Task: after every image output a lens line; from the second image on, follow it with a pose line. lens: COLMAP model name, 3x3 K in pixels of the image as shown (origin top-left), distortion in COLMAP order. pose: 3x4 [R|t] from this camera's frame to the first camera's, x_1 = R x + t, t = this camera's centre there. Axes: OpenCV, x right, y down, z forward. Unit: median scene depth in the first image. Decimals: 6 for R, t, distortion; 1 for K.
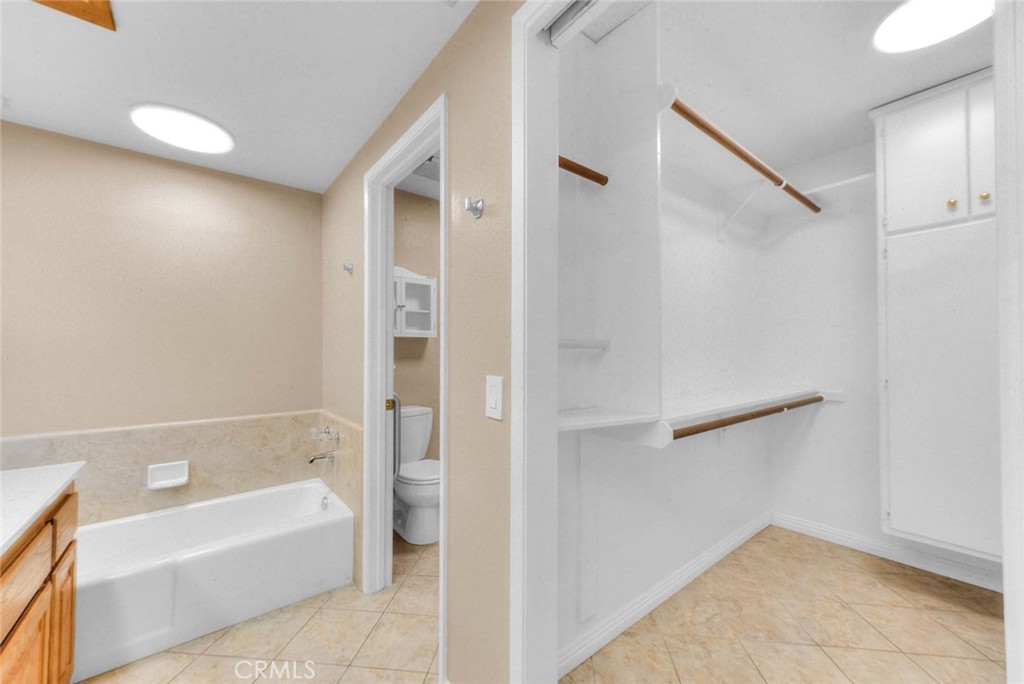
lens RADIAL K [[394.9, 0, 514.2], [0, 394.9, 349.7], [0, 0, 1]] dist [0.023183, -0.000388]
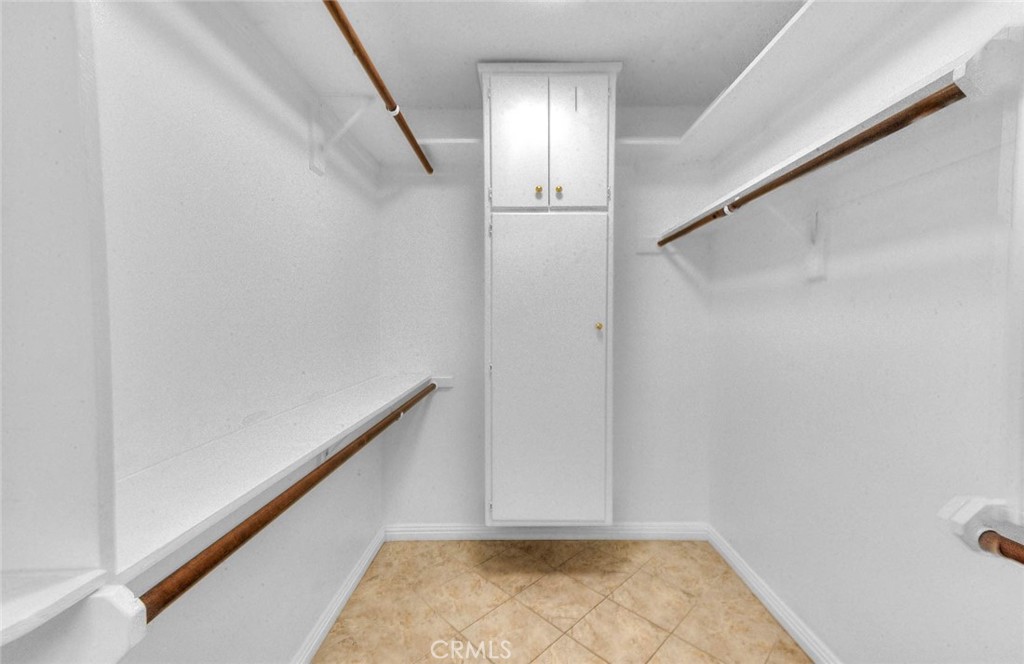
lens RADIAL K [[396.1, 0, 512.0], [0, 396.1, 332.0], [0, 0, 1]] dist [0.000445, -0.000005]
pose [[0.637429, -0.019610, 0.770259, 0.237815], [-0.003459, 0.999593, 0.028312, -0.031029], [-0.770501, -0.020711, 0.637102, 0.363525]]
